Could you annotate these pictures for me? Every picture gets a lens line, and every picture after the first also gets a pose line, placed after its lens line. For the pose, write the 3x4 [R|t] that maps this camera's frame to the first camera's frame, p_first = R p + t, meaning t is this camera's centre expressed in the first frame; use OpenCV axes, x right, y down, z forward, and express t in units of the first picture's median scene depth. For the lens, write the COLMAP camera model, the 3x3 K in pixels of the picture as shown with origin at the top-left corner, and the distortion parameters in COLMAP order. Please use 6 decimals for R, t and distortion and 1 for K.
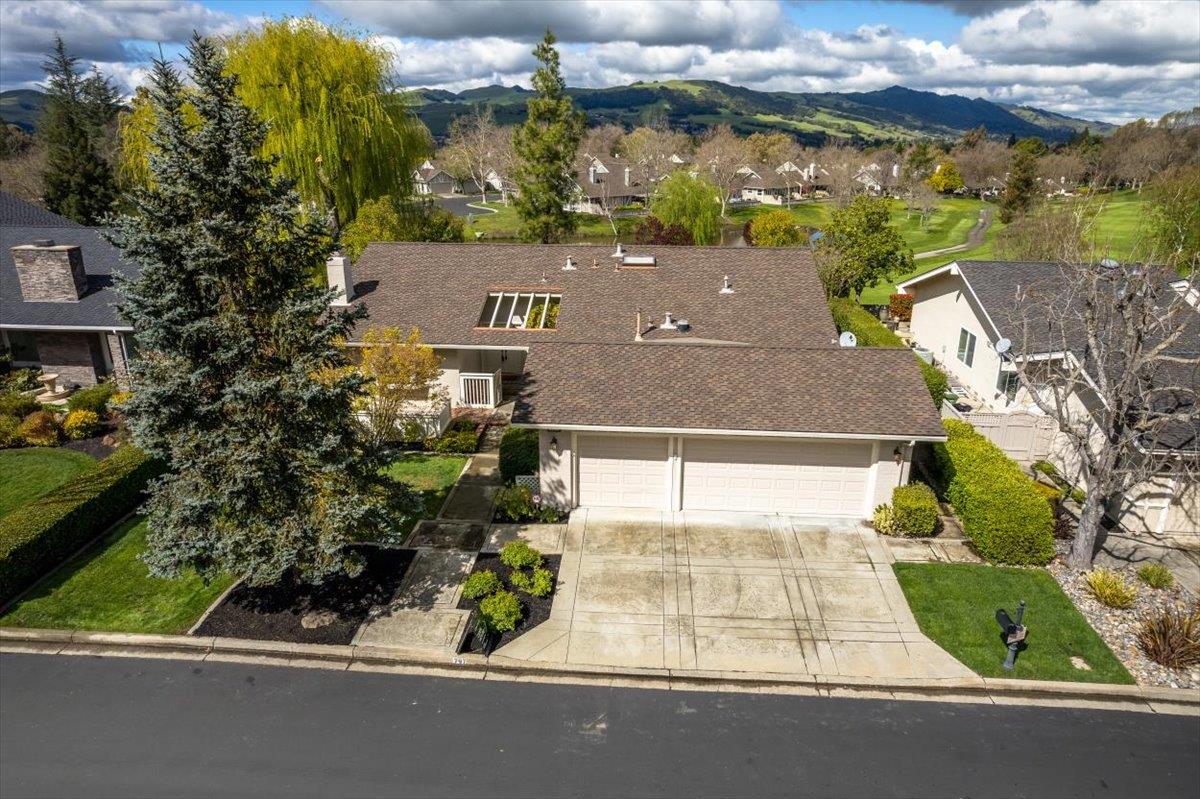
lens RADIAL K [[775.1, 0, 604.8], [0, 775.1, 402.2], [0, 0, 1]] dist [-0.084264, 0.075245]
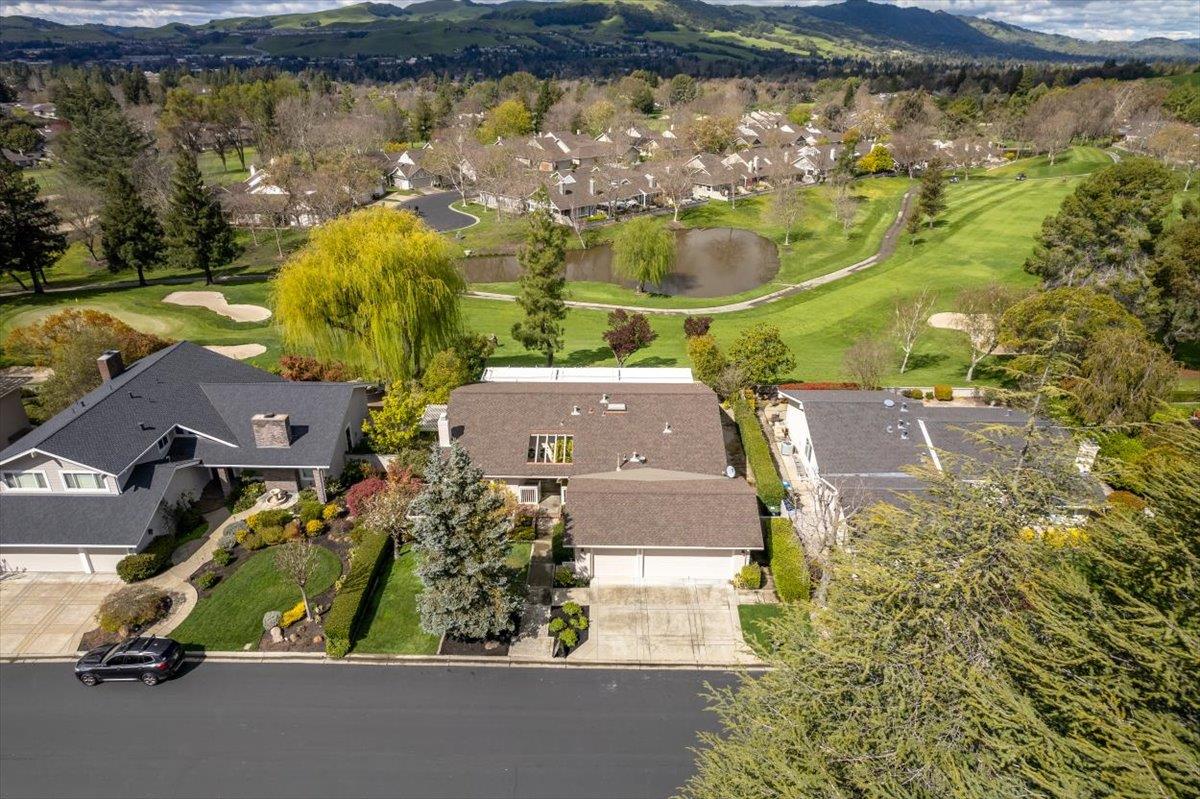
lens RADIAL K [[775.1, 0, 604.8], [0, 775.1, 402.2], [0, 0, 1]] dist [-0.084264, 0.075245]
pose [[0.998497, -0.024160, 0.049198, -0.106046], [0.019157, 0.994829, 0.099740, -0.599922], [-0.051353, -0.098648, 0.993796, -1.131161]]
